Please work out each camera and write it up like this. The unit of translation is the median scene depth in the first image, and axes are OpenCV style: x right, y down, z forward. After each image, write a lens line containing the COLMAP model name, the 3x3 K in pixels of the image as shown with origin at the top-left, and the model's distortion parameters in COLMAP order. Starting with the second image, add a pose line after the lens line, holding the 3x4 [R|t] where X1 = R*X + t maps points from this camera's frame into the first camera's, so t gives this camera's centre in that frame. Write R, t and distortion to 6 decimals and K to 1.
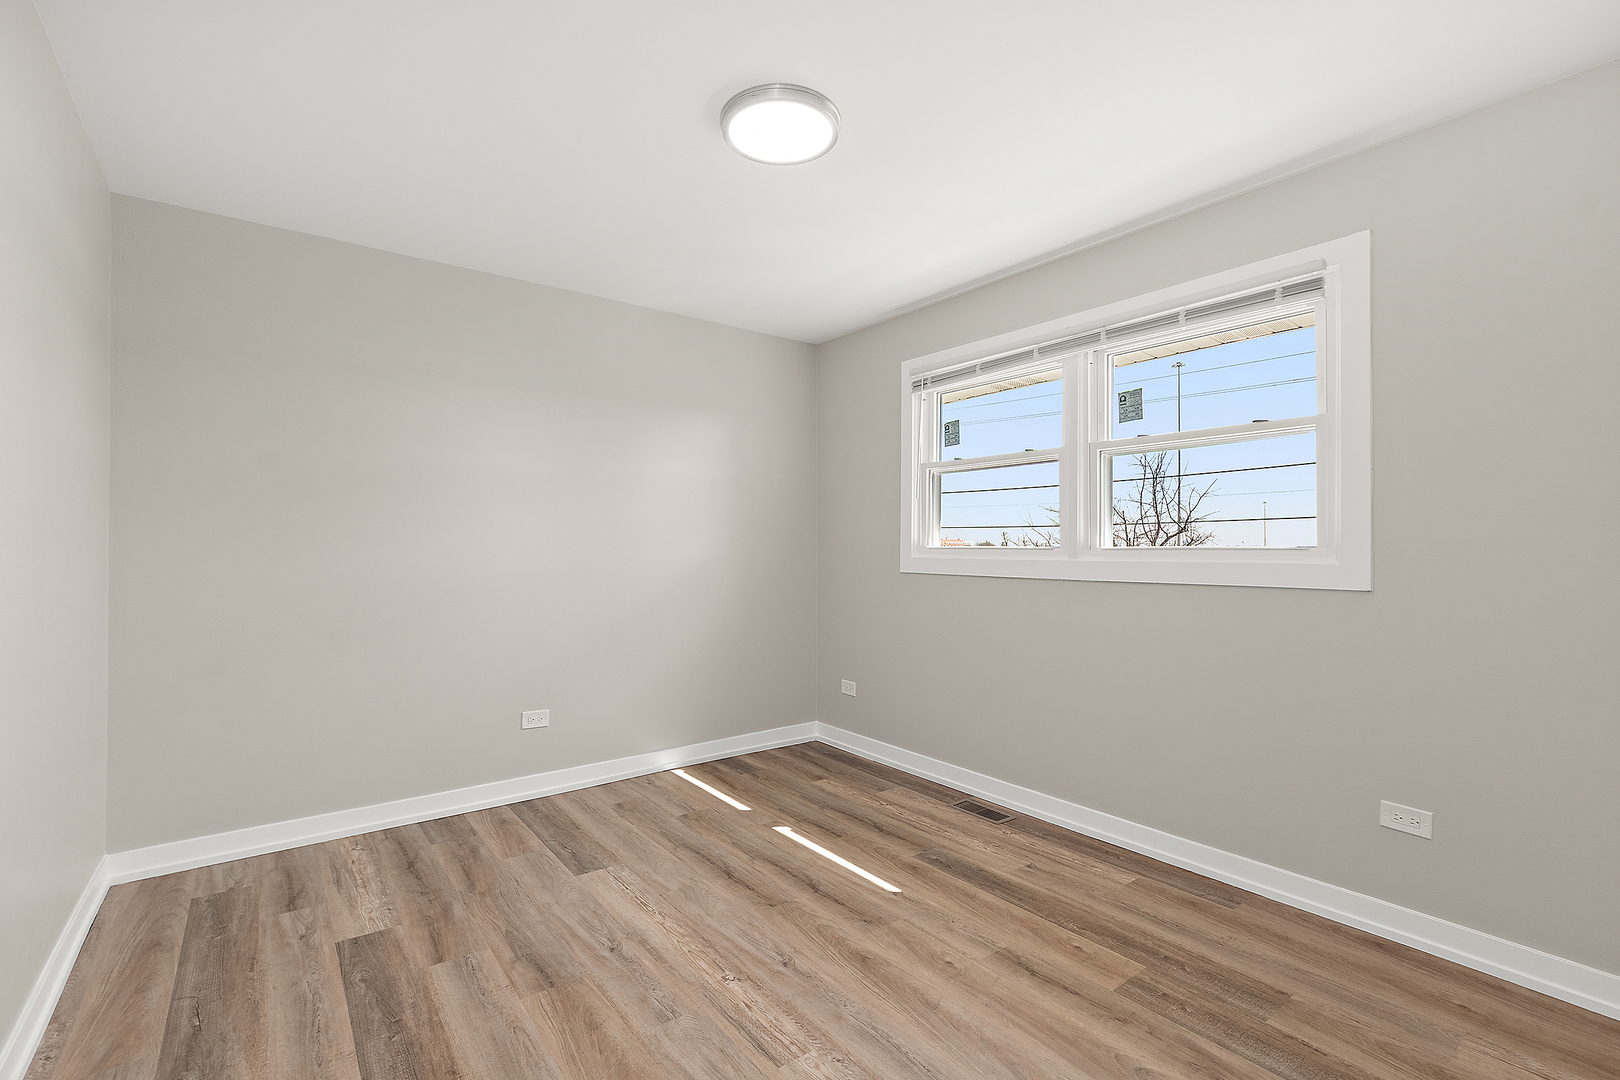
lens RADIAL K [[723.7, 0, 820.4], [0, 723.7, 543.0], [0, 0, 1]] dist [-0.002180, 0.001392]
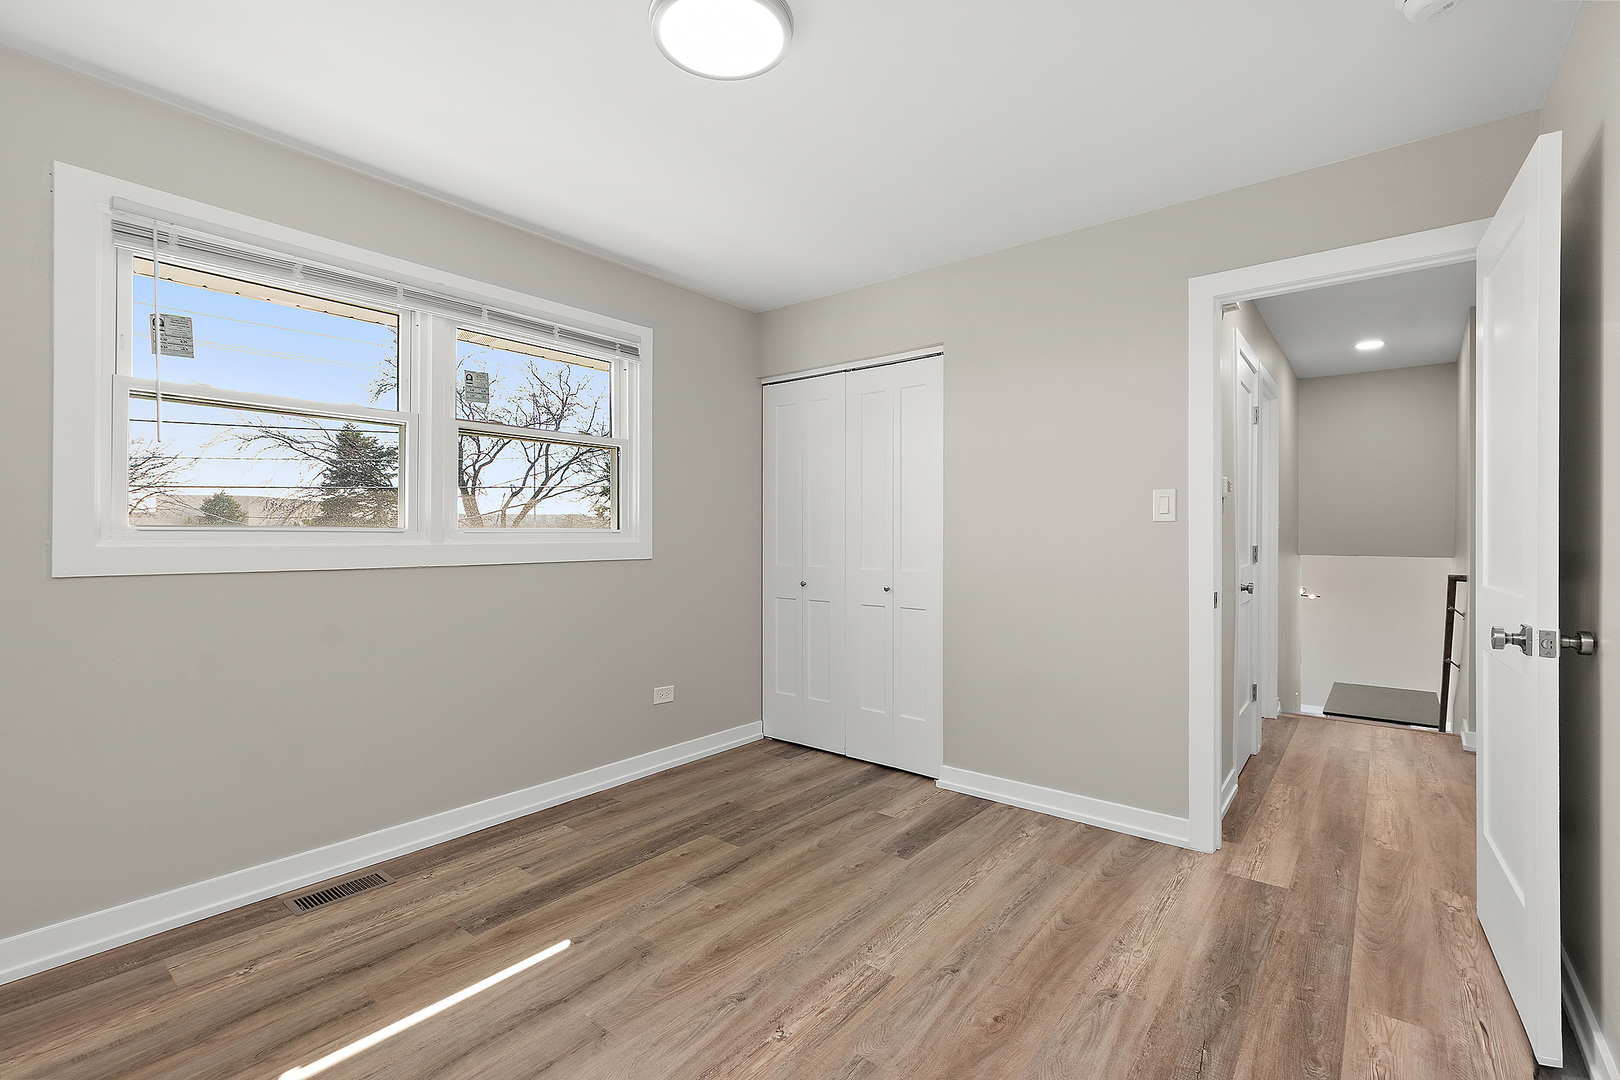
lens RADIAL K [[723.7, 0, 799.3], [0, 723.7, 529.6], [0, 0, 1]] dist [-0.002180, 0.001392]
pose [[-0.224319, 0.003380, 0.974510, -0.798582], [-0.012432, 0.999903, -0.006329, 0.008967], [-0.974437, -0.013534, -0.224255, 0.975069]]
